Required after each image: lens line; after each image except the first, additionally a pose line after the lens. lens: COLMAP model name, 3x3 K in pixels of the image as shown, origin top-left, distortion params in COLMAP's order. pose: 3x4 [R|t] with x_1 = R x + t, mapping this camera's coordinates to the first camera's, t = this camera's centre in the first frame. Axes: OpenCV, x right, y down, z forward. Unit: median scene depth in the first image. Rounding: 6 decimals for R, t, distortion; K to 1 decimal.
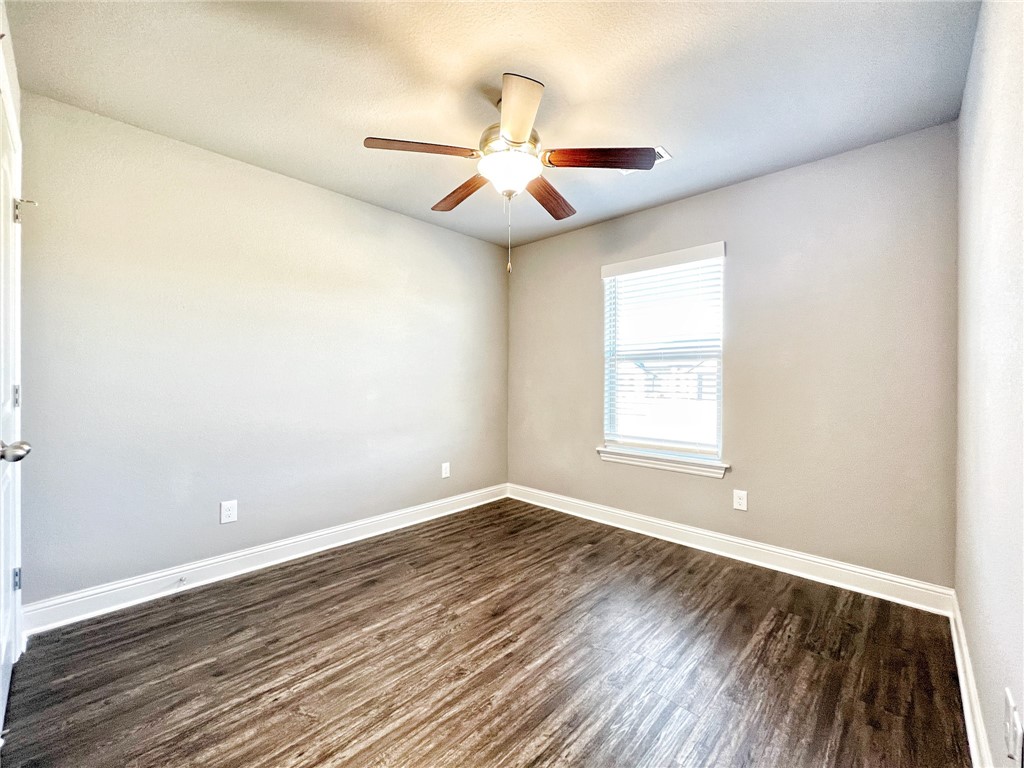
lens RADIAL K [[412.3, 0, 514.5], [0, 412.3, 383.4], [0, 0, 1]] dist [-0.004010, 0.001028]
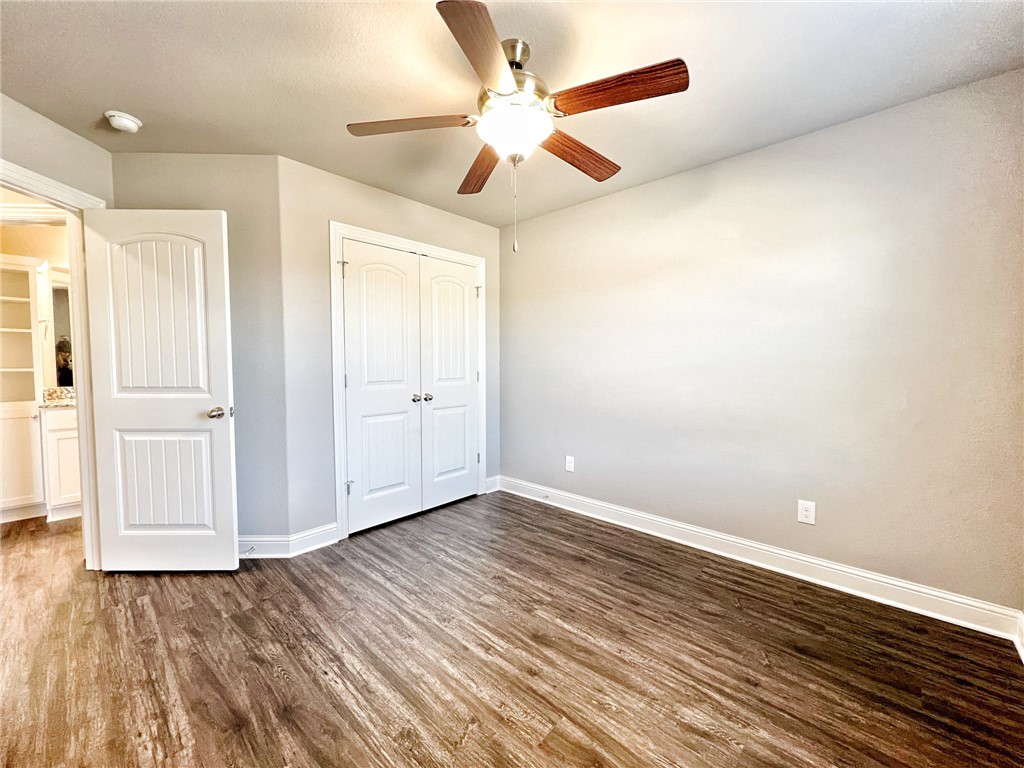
lens RADIAL K [[412.3, 0, 506.2], [0, 412.3, 378.2], [0, 0, 1]] dist [-0.004010, 0.001028]
pose [[0.010971, 0.037108, -0.999251, 0.717890], [-0.009496, 0.999270, 0.037004, -0.025896], [0.999895, 0.009083, 0.011316, 0.805306]]
